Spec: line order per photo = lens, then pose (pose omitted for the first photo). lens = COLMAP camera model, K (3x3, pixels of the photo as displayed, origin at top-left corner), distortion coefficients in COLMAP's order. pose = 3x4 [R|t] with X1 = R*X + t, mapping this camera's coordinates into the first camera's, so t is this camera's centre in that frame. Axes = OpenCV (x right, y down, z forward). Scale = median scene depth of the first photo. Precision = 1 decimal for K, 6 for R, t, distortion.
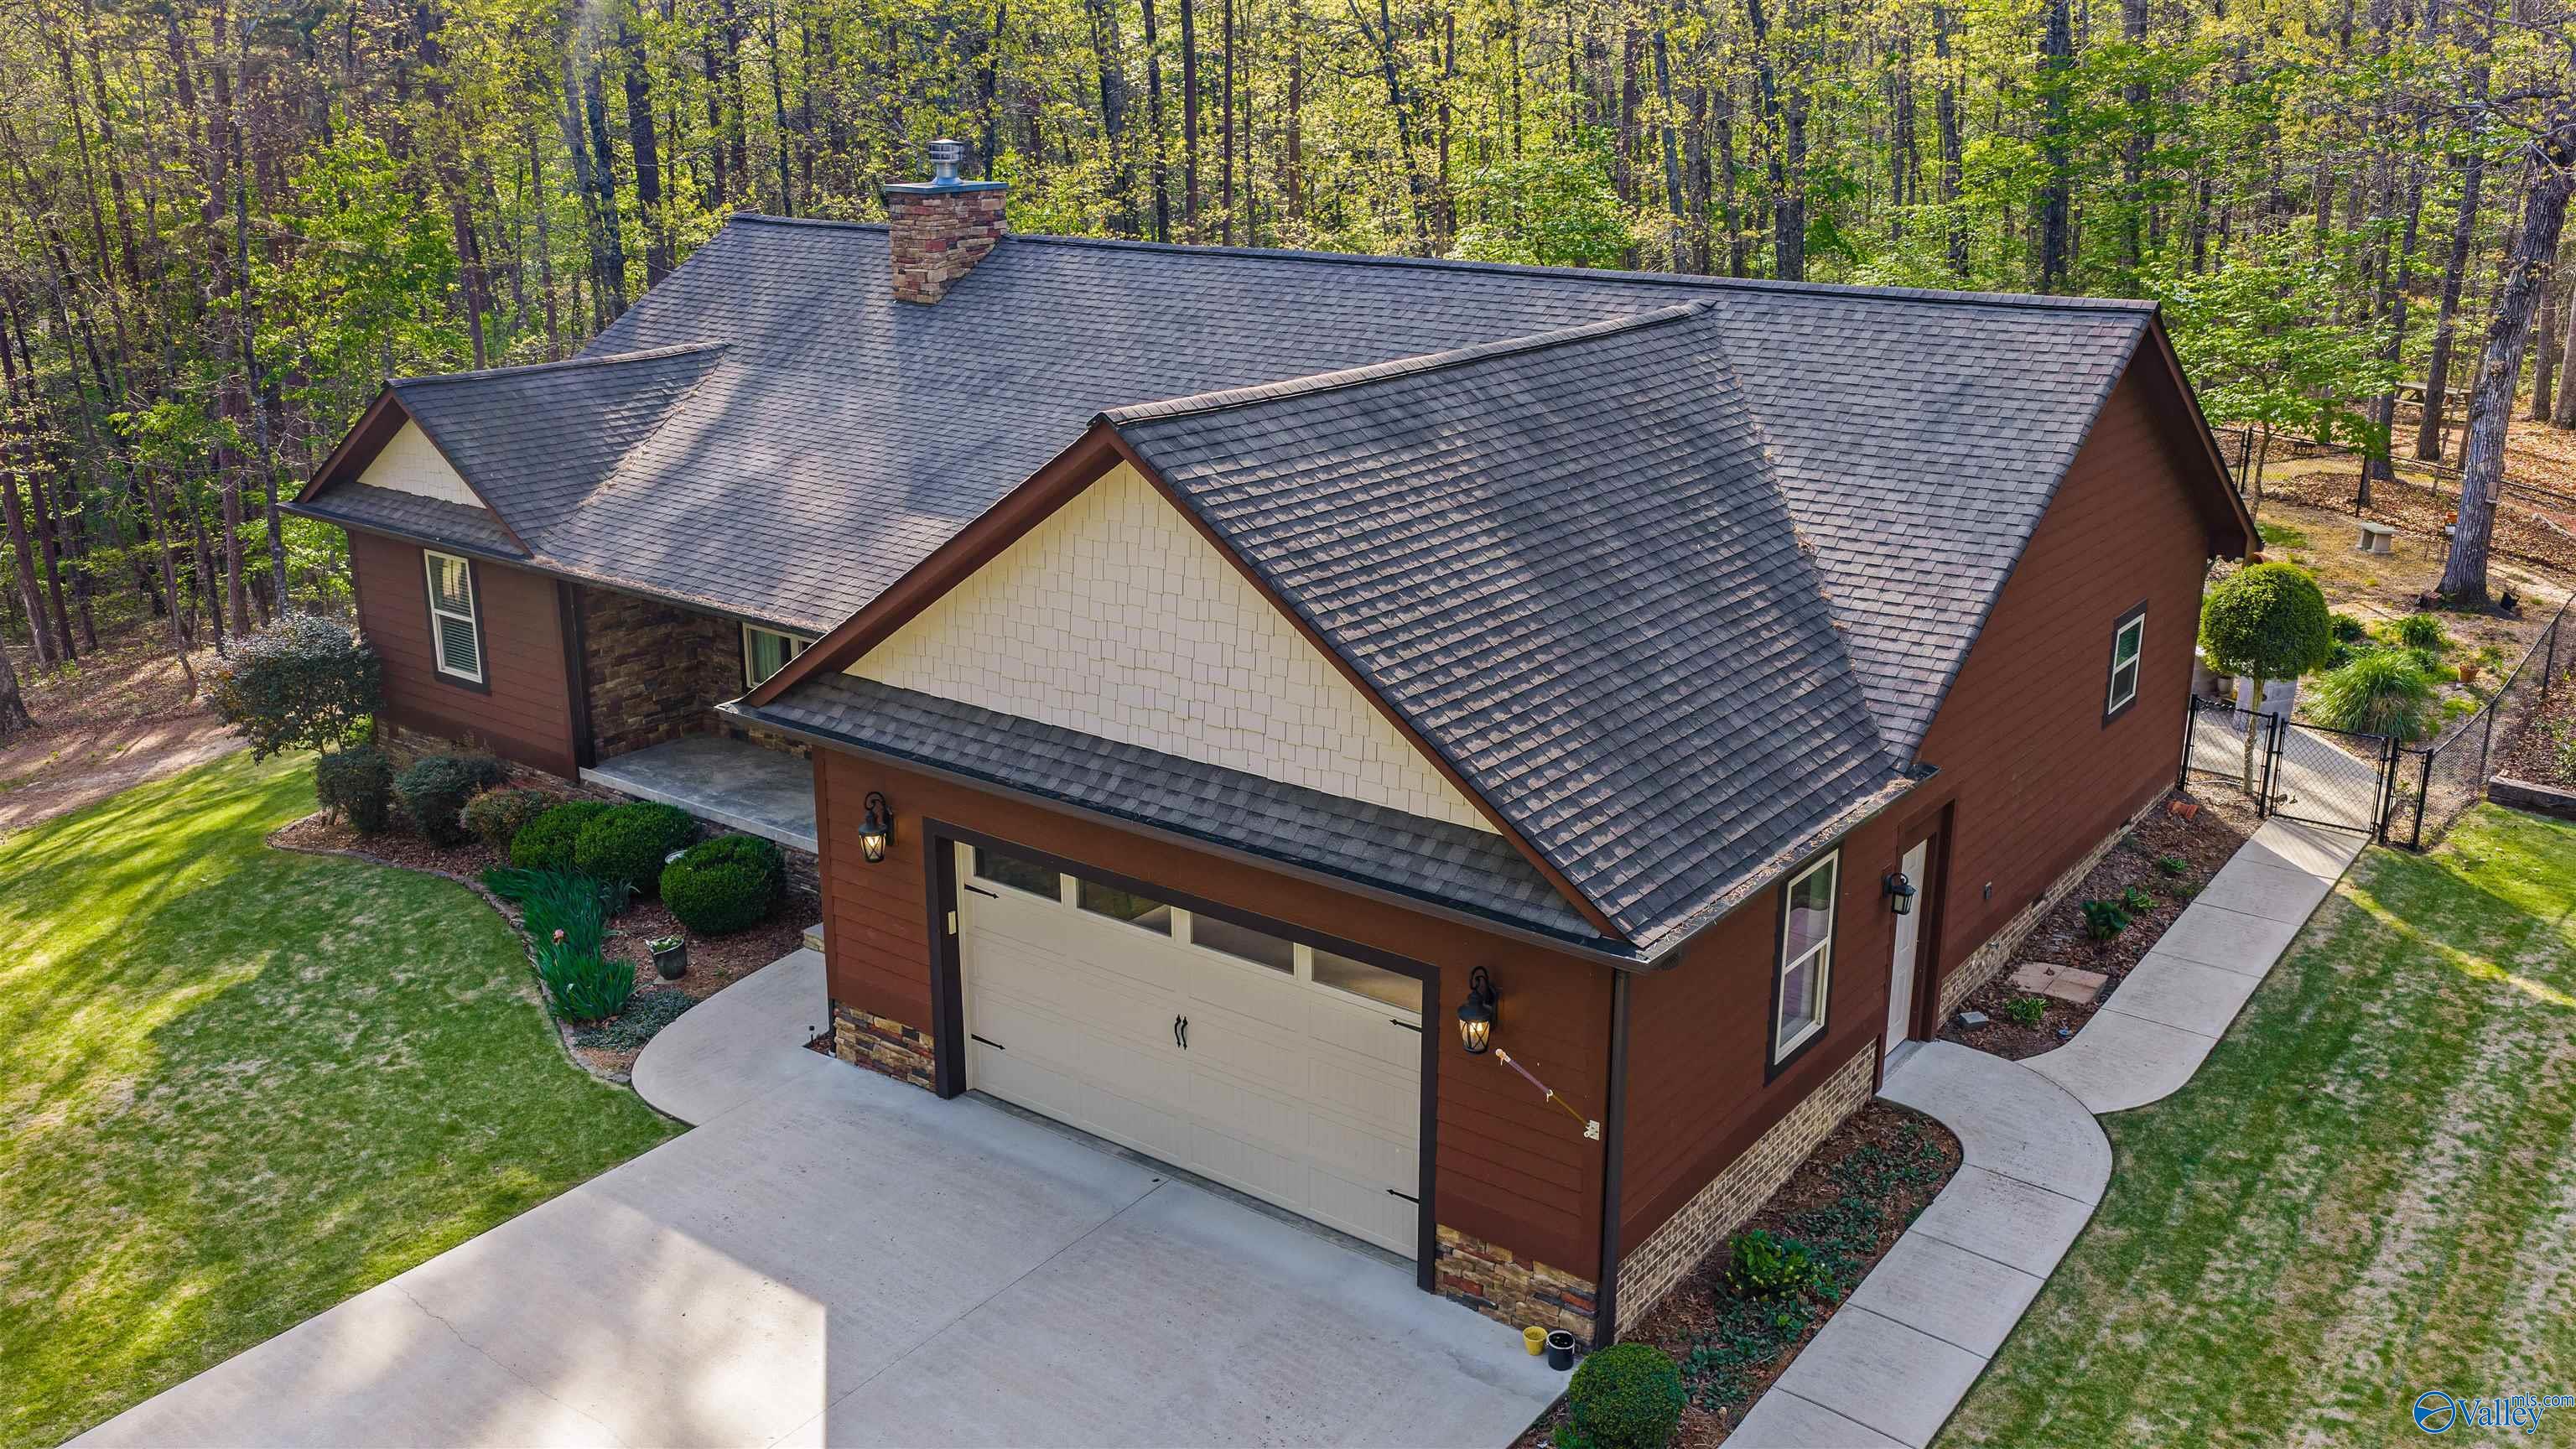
lens RADIAL K [[2101.7, 0, 1288.0], [0, 2101.7, 724.5], [0, 0, 1]] dist [0.001697, -0.021159]
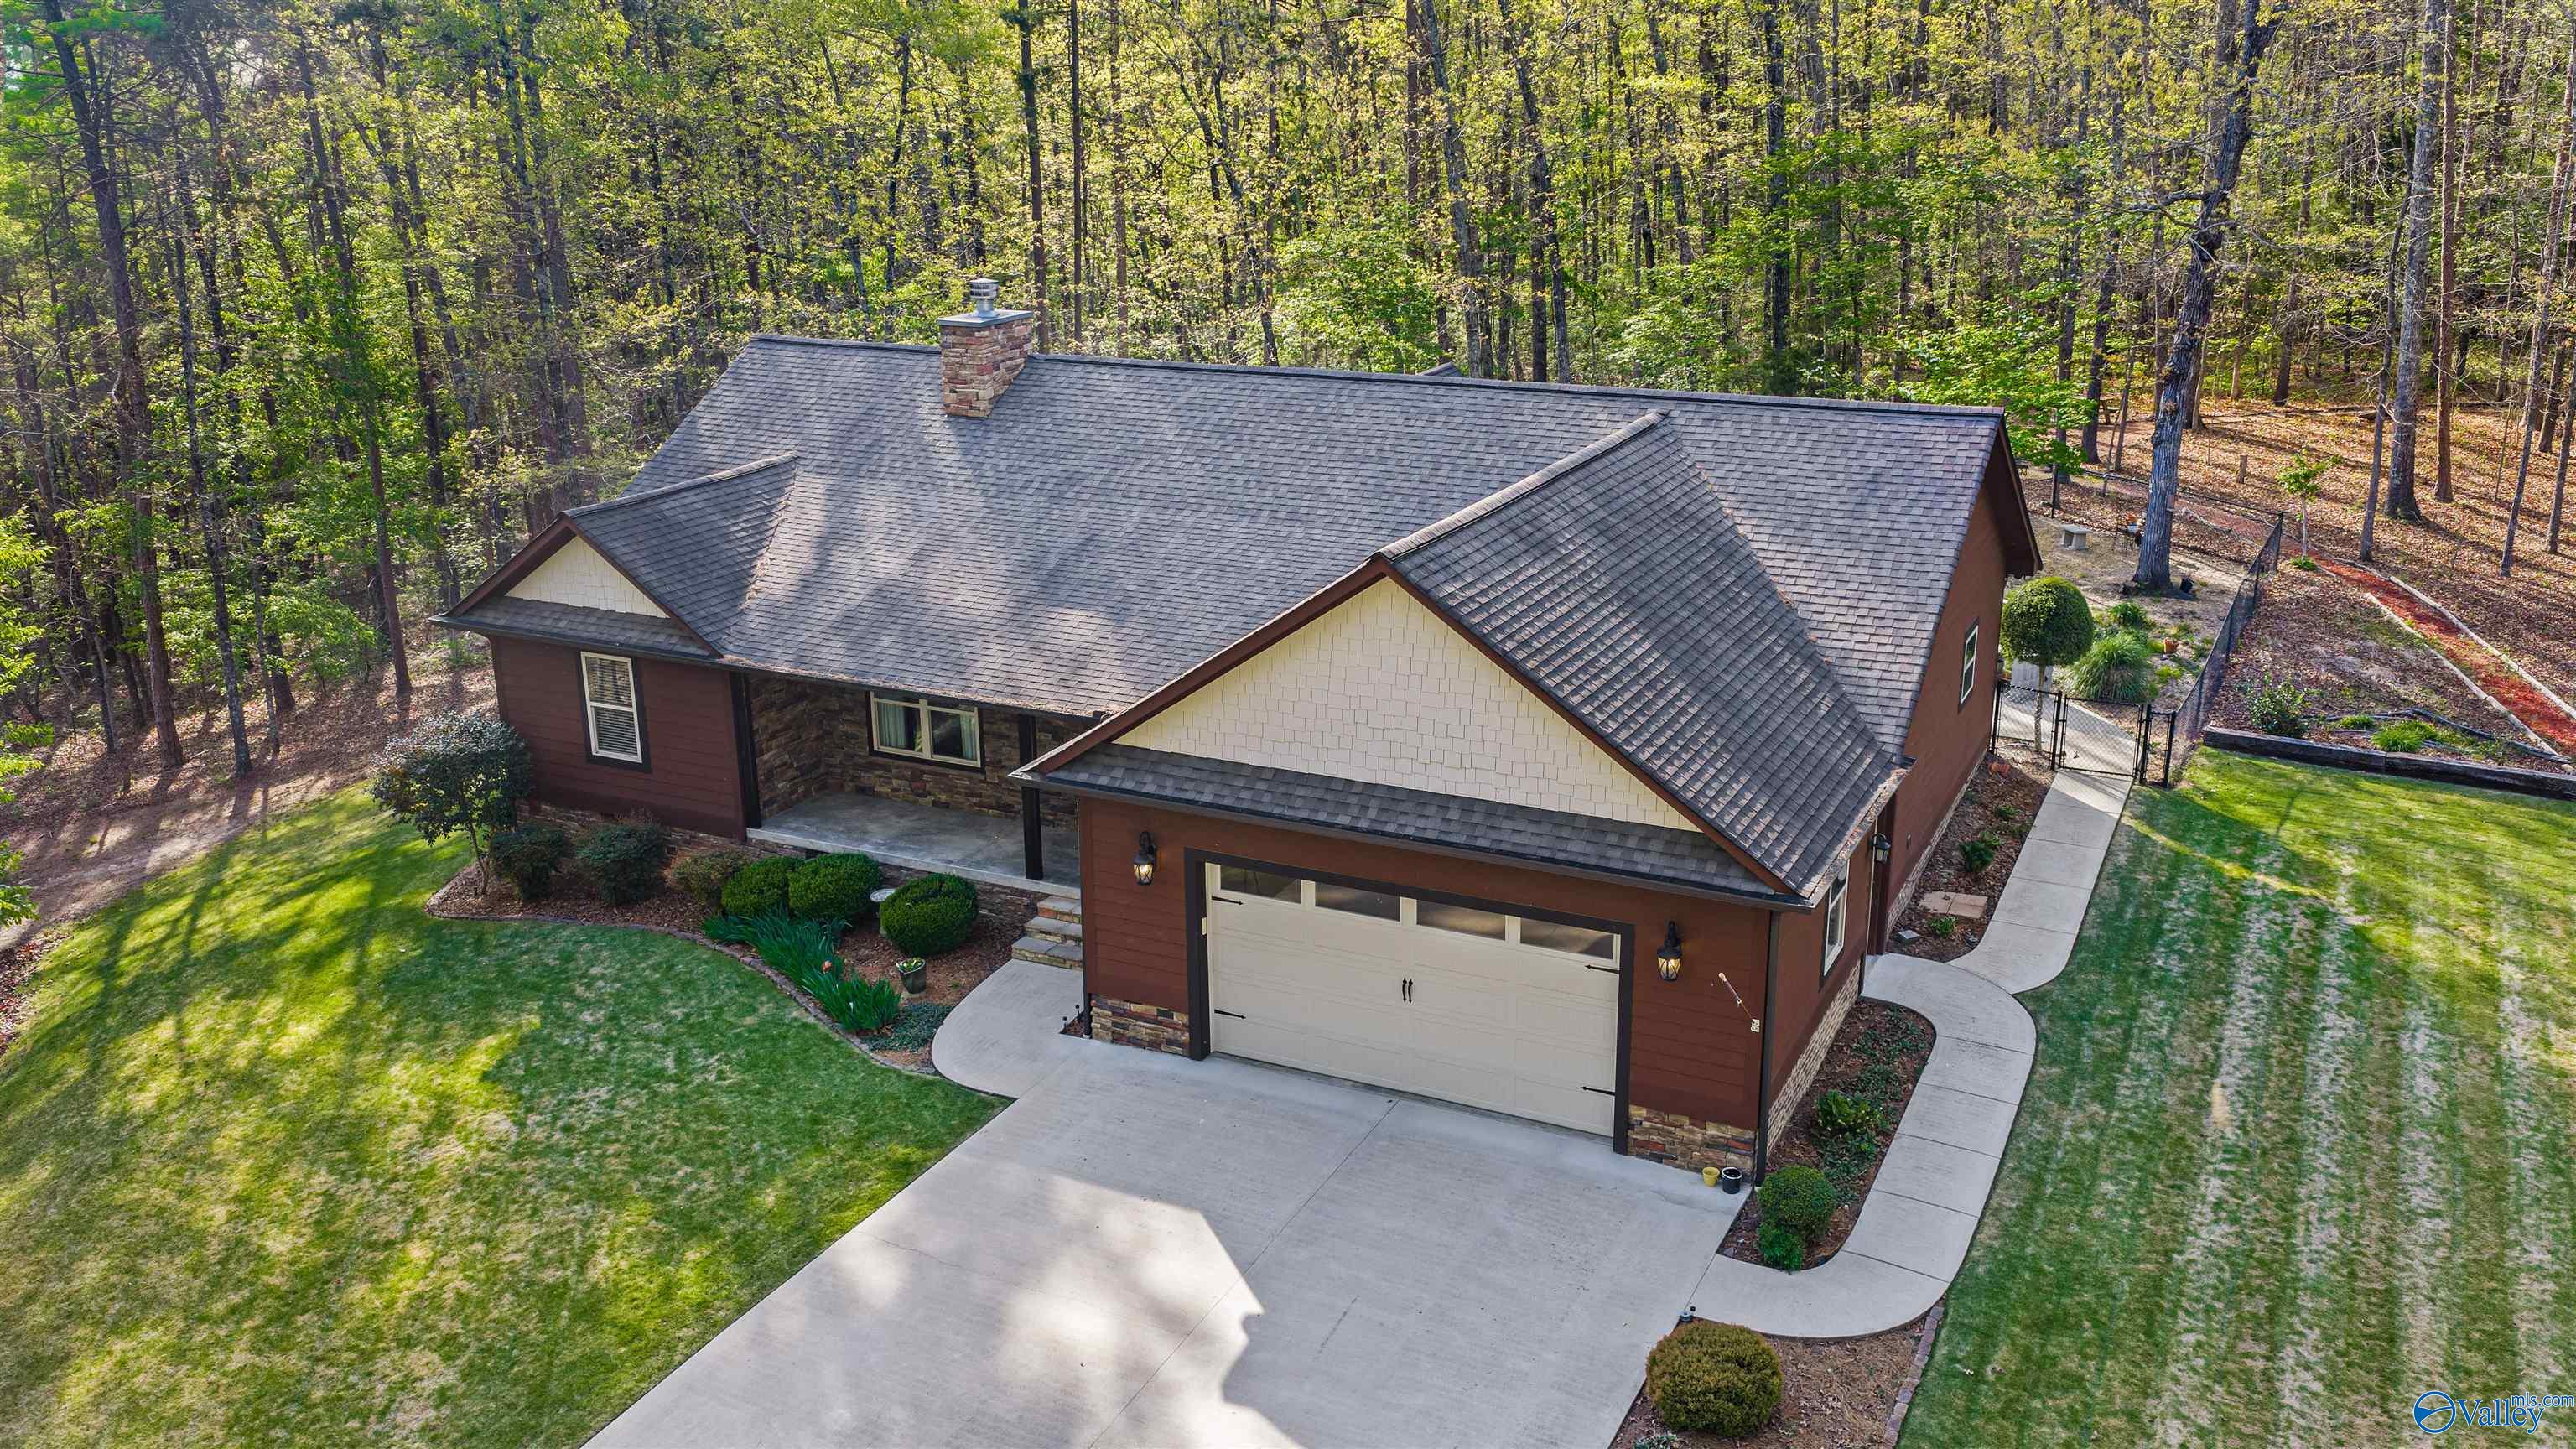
lens RADIAL K [[2101.7, 0, 1288.0], [0, 2101.7, 724.5], [0, 0, 1]] dist [0.001697, -0.021159]
pose [[0.983136, -0.066970, 0.170171, -0.323413], [0.066018, 0.997755, 0.011253, -0.043059], [-0.170542, 0.000171, 0.985350, -0.307811]]
